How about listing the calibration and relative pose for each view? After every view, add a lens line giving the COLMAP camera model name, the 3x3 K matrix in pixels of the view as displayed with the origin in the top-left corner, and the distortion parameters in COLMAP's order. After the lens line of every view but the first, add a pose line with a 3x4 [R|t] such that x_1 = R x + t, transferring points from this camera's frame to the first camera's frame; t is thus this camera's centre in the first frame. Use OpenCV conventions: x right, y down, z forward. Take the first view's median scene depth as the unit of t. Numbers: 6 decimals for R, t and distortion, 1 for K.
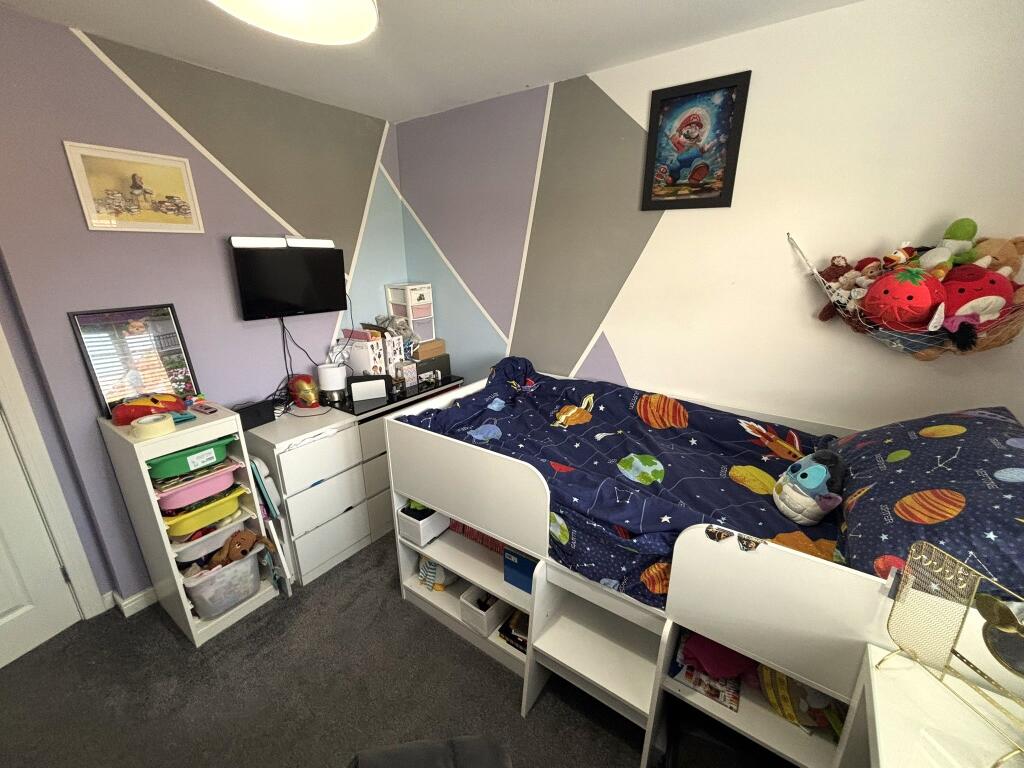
lens RADIAL K [[412.6, 0, 512.0], [0, 412.6, 384.0], [0, 0, 1]] dist [-0.013643, -0.000167]
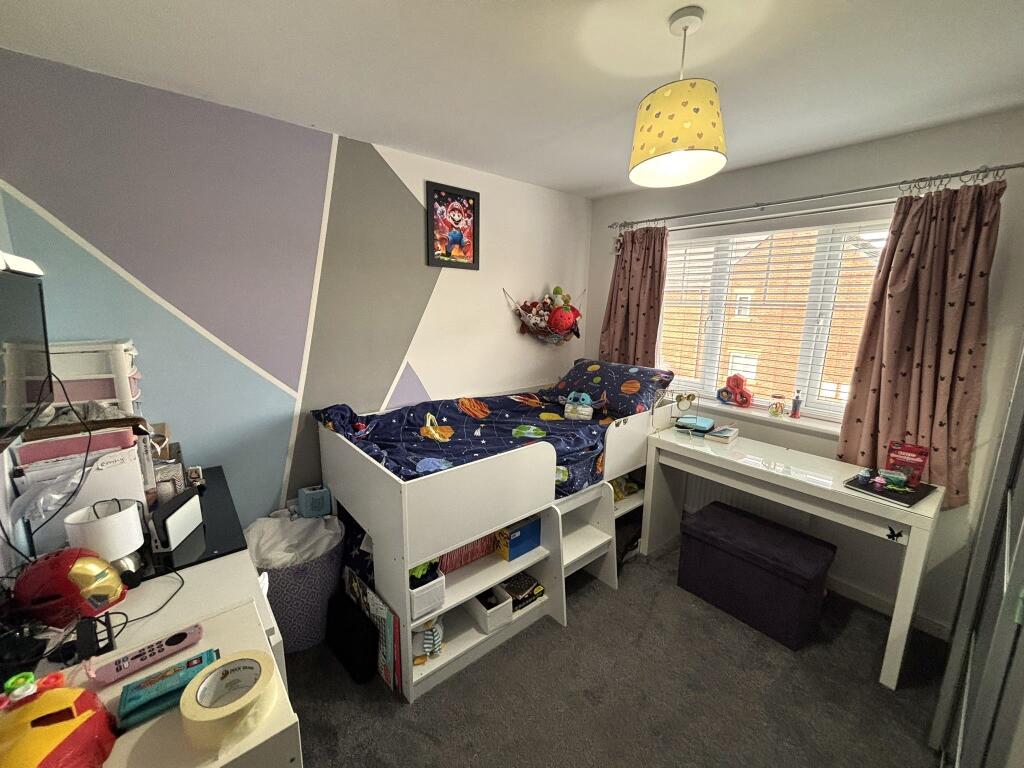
lens RADIAL K [[412.6, 0, 512.0], [0, 412.6, 384.0], [0, 0, 1]] dist [-0.013643, -0.000167]
pose [[0.247100, -0.183829, 0.951393, -1.045113], [0.274112, 0.954997, 0.113332, -0.150643], [-0.929411, 0.232784, 0.286369, 0.514514]]
